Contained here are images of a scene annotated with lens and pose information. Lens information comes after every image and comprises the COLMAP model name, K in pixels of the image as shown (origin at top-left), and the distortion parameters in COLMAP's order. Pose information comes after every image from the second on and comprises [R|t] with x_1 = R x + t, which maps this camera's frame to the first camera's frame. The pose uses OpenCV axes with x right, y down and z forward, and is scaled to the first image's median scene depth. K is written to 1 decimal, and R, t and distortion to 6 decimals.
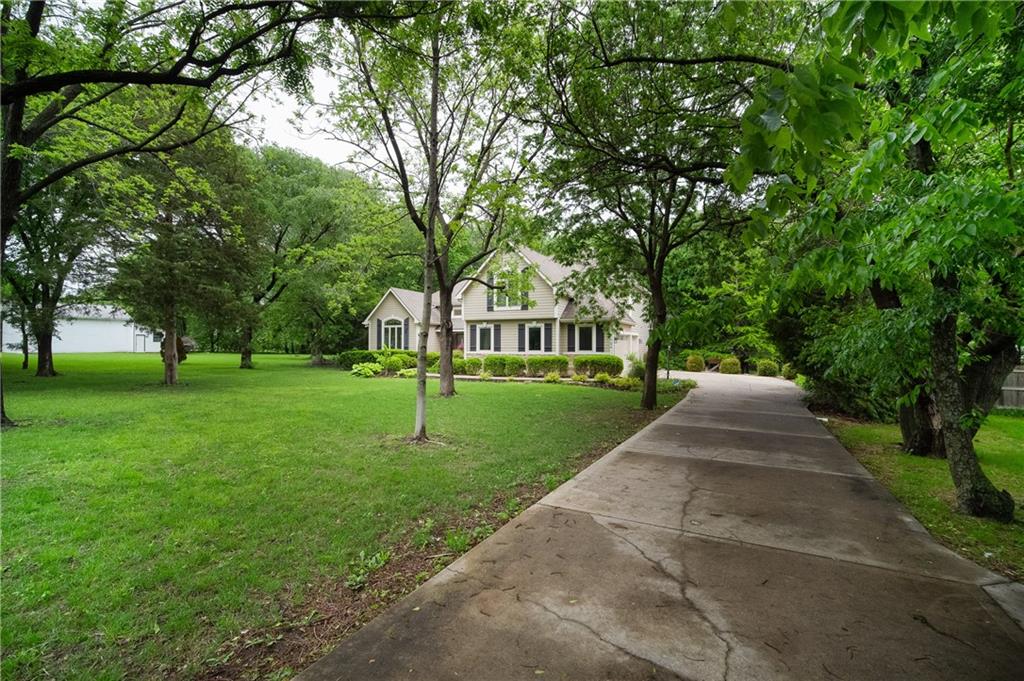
lens RADIAL K [[467.8, 0, 509.6], [0, 467.8, 343.3], [0, 0, 1]] dist [-0.000039, 0.000029]
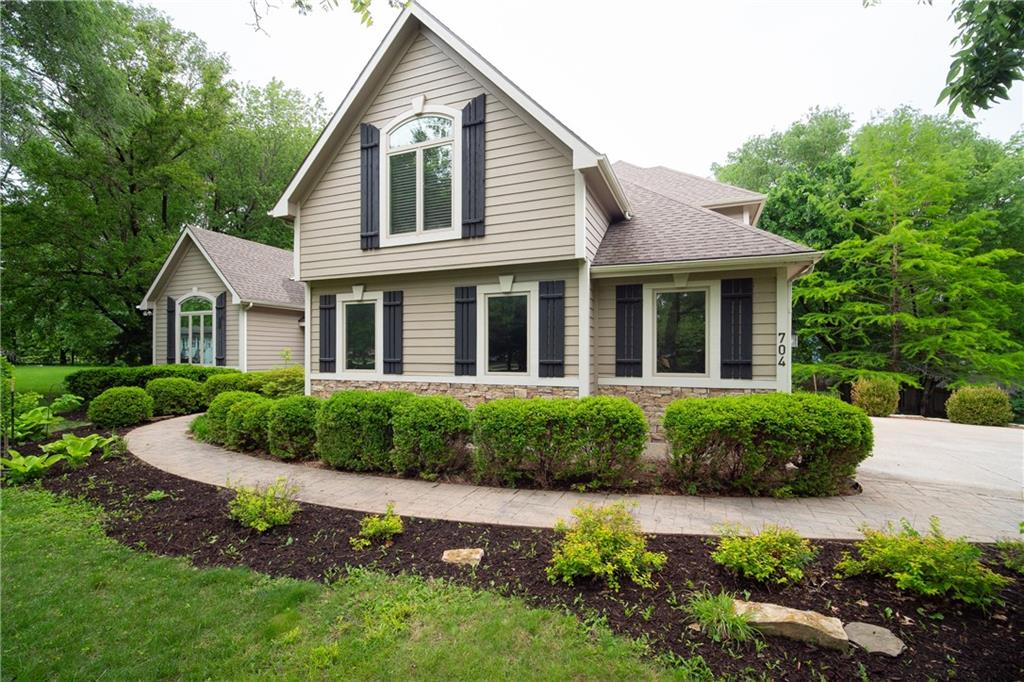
lens RADIAL K [[455.1, 0, 506.7], [0, 455.1, 354.4], [0, 0, 1]] dist [-0.001620, -0.000124]
pose [[0.998661, -0.000550, 0.051726, 0.036596], [0.000289, 0.999987, 0.005062, 0.002226], [-0.051728, -0.005041, 0.998648, 0.678040]]
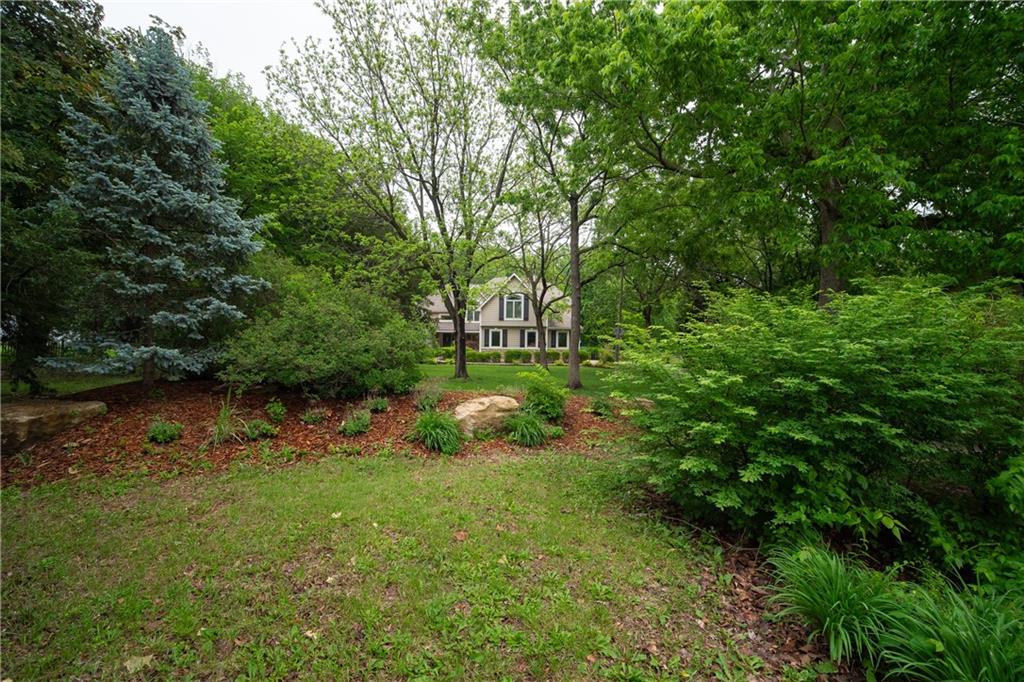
lens RADIAL K [[437.8, 0, 517.6], [0, 437.8, 336.4], [0, 0, 1]] dist [-0.001930, 0.000279]
pose [[0.925088, 0.016168, 0.379408, -0.526195], [-0.014091, 0.999867, -0.008251, -0.006464], [-0.379491, 0.002287, 0.925192, -0.327479]]
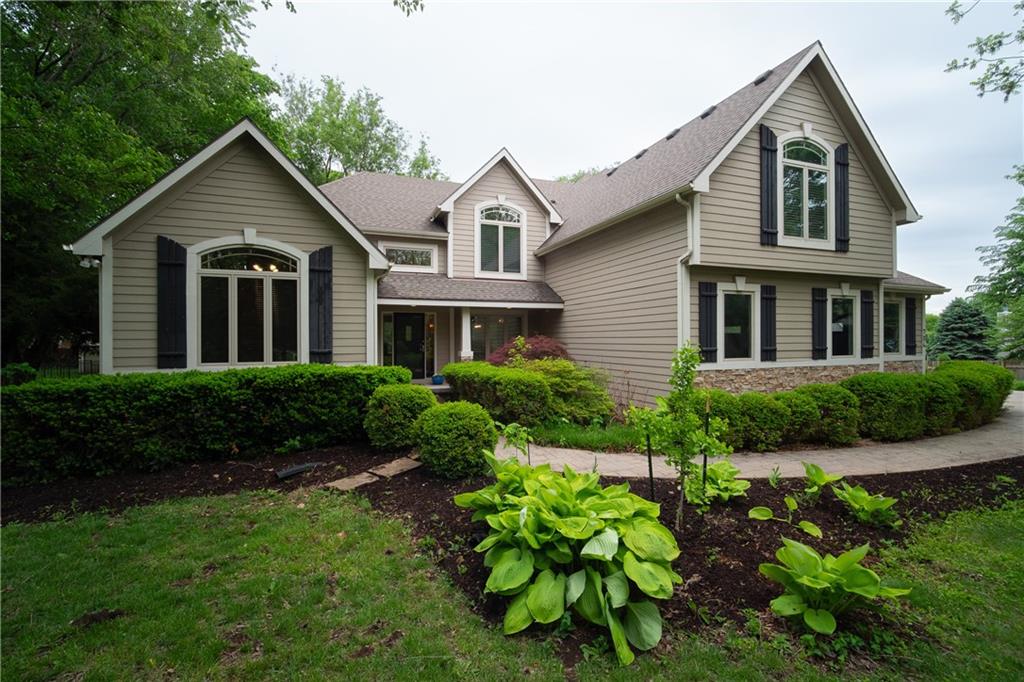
lens RADIAL K [[455.1, 0, 509.0], [0, 455.1, 339.5], [0, 0, 1]] dist [-0.001620, -0.000124]
pose [[0.692437, -0.005083, 0.721460, -0.415246], [0.002577, 0.999986, 0.004571, -0.001161], [-0.721473, -0.001306, 0.692441, 0.901841]]
